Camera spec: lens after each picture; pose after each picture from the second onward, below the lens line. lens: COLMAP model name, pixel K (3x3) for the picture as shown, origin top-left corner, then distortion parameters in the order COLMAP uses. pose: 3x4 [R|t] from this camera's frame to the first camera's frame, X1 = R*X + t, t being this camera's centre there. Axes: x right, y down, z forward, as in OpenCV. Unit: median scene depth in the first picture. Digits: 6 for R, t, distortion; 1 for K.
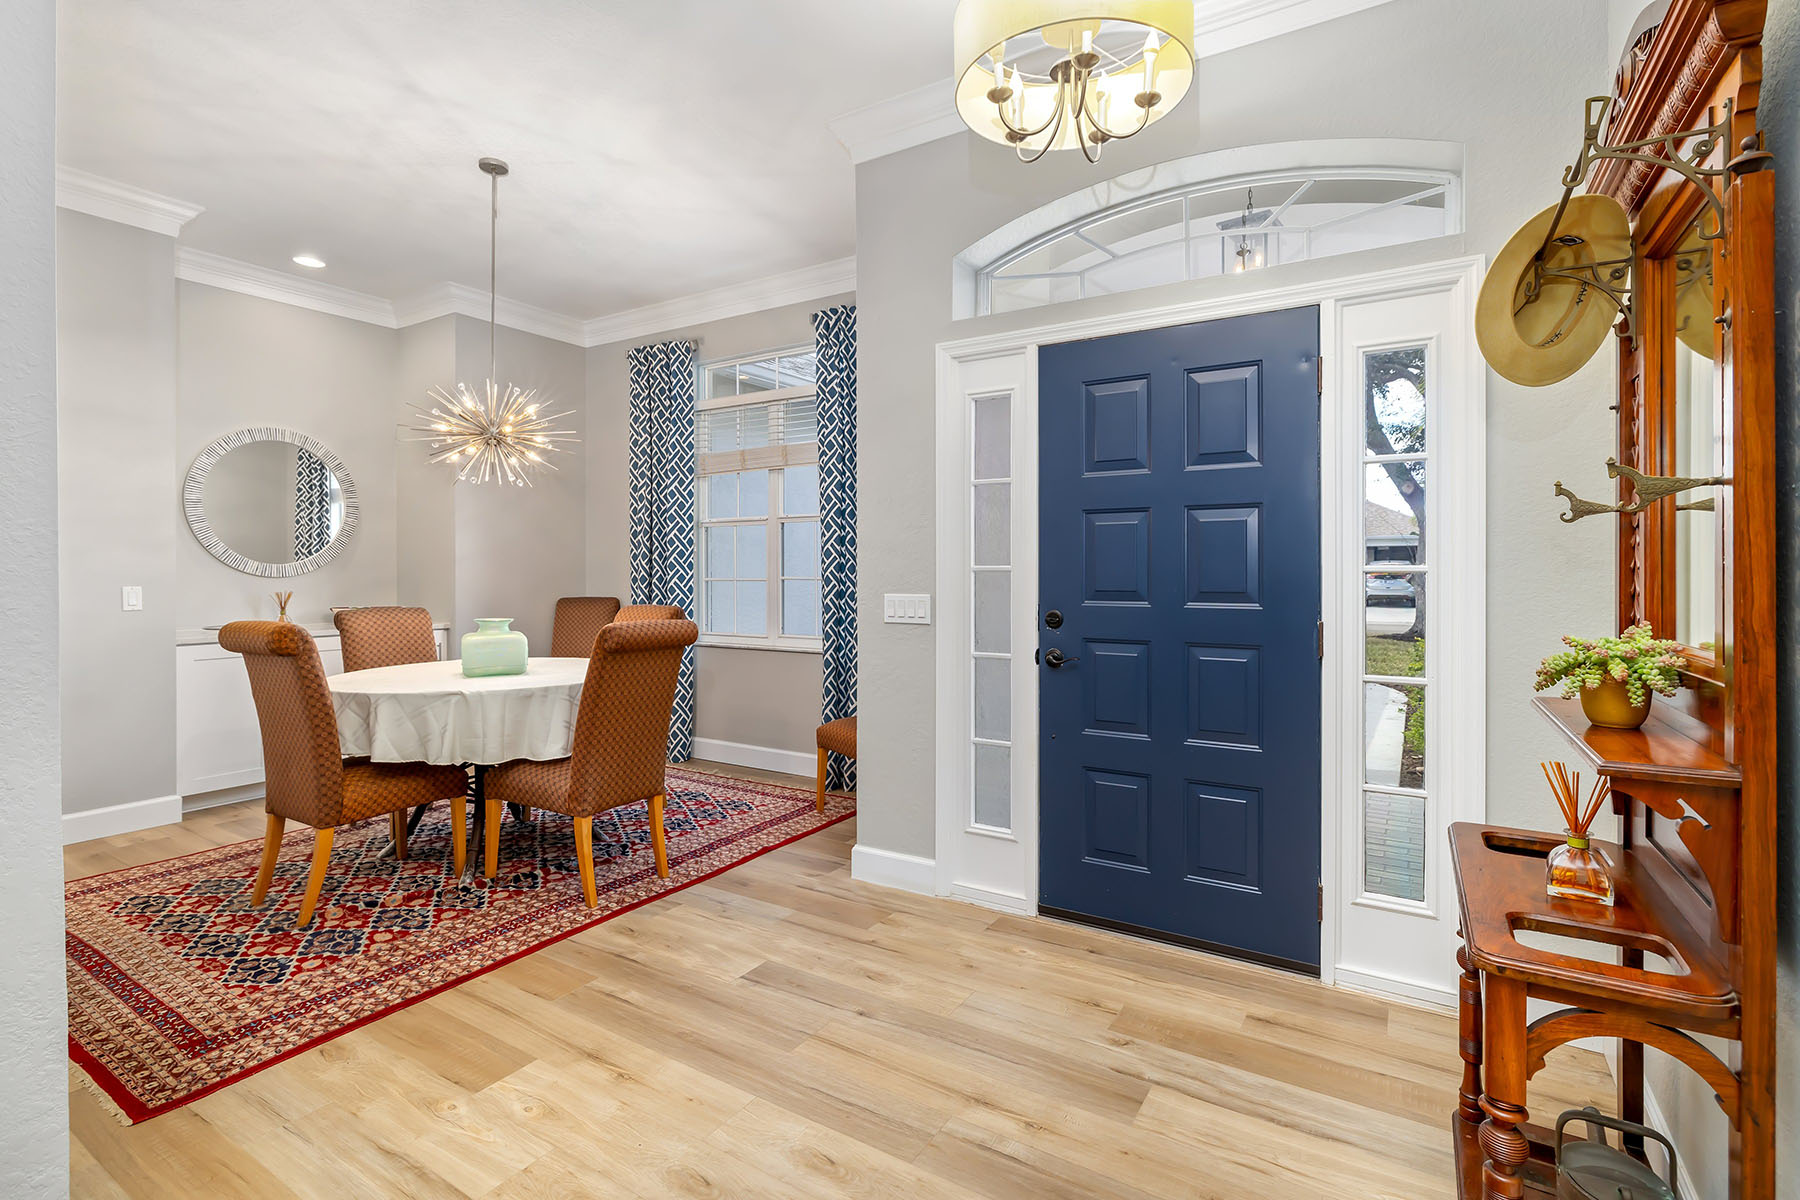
lens RADIAL K [[880.0, 0, 913.5], [0, 880.0, 568.8], [0, 0, 1]] dist [-0.000733, 0.001408]
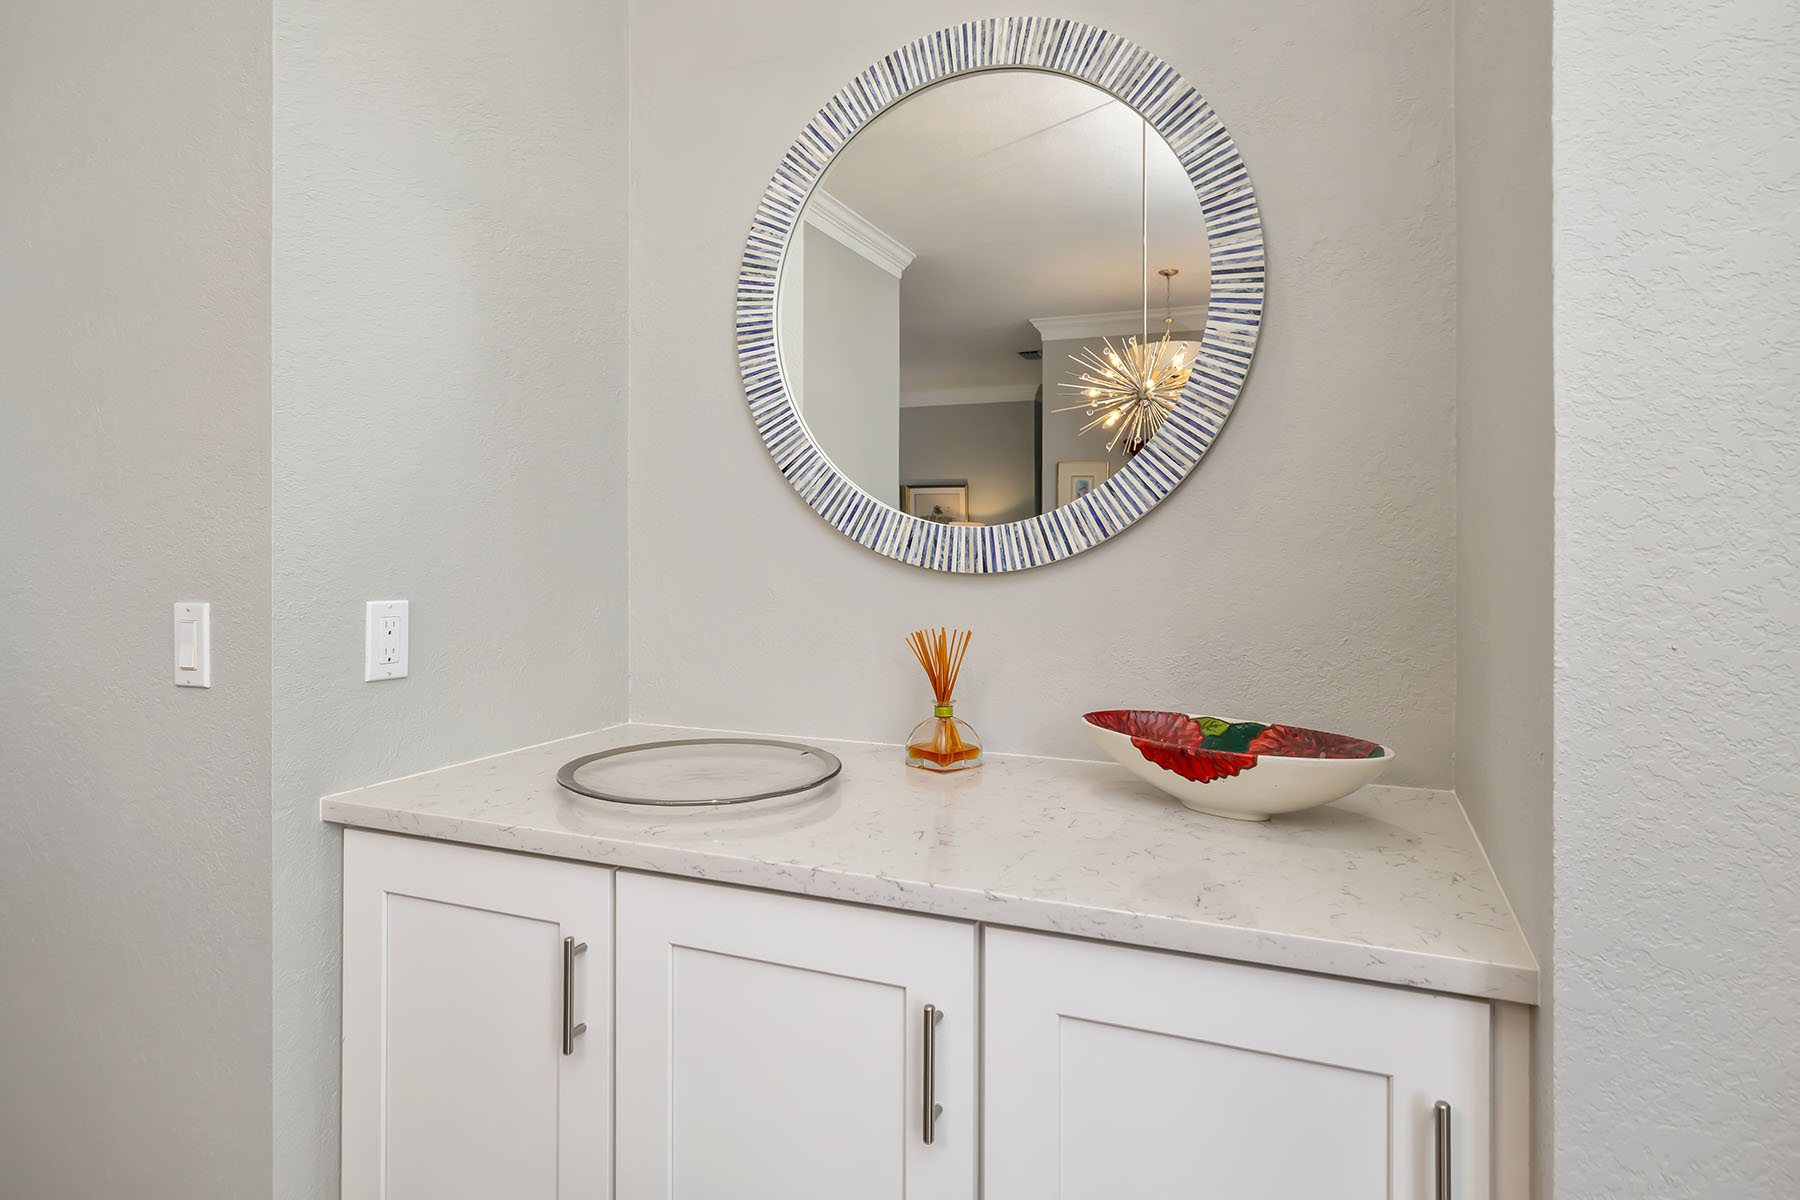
lens RADIAL K [[961.3, 0, 899.8], [0, 961.3, 530.2], [0, 0, 1]] dist [-0.000927, -0.000178]
pose [[0.190518, -0.007887, -0.981652, -0.630550], [-0.002652, 0.999960, -0.008549, -0.001236], [0.981680, 0.004232, 0.190490, 1.331343]]
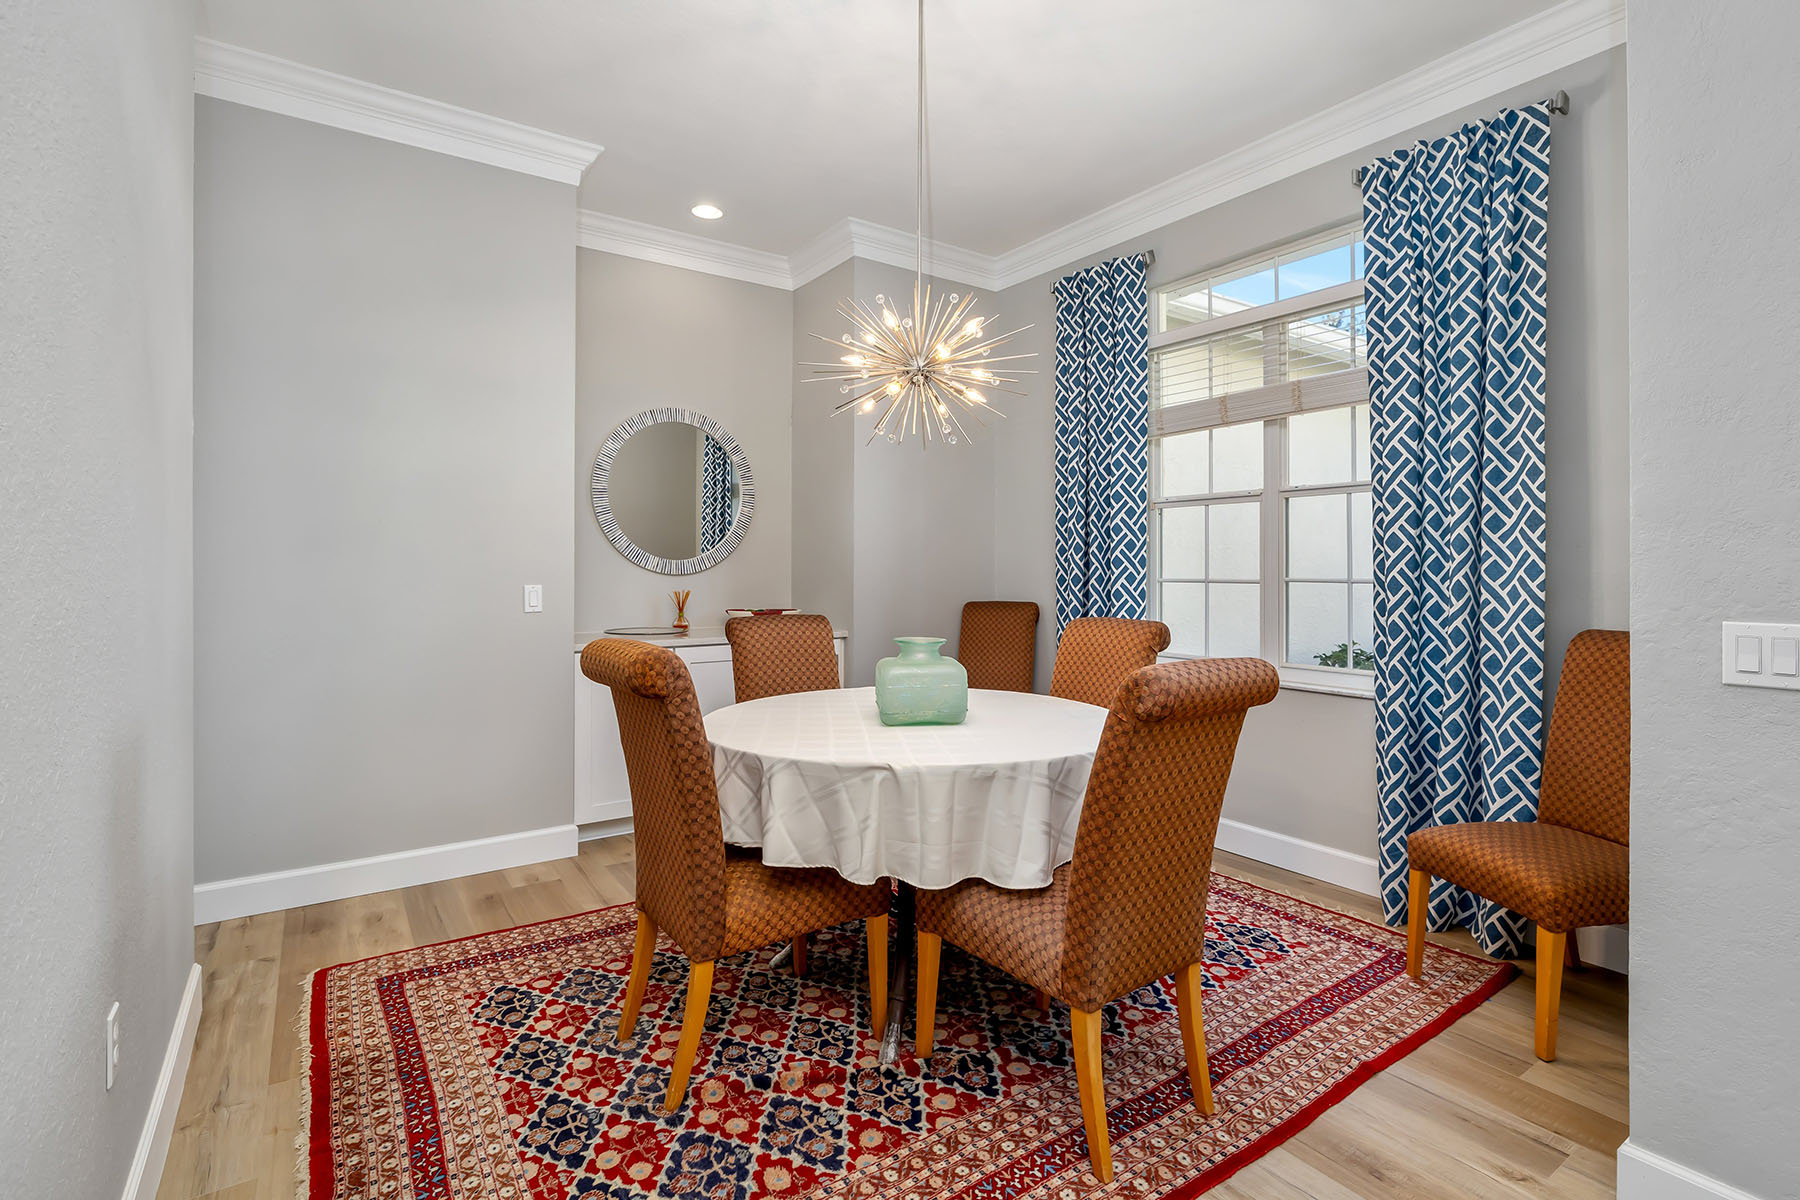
lens RADIAL K [[870.1, 0, 874.4], [0, 870.1, 528.0], [0, 0, 1]] dist [-0.000174, 0.000491]
pose [[0.908920, -0.016741, -0.416633, -0.250745], [-0.001496, 0.999056, -0.043407, 0.000541], [0.416967, 0.040077, 0.908038, 0.409790]]
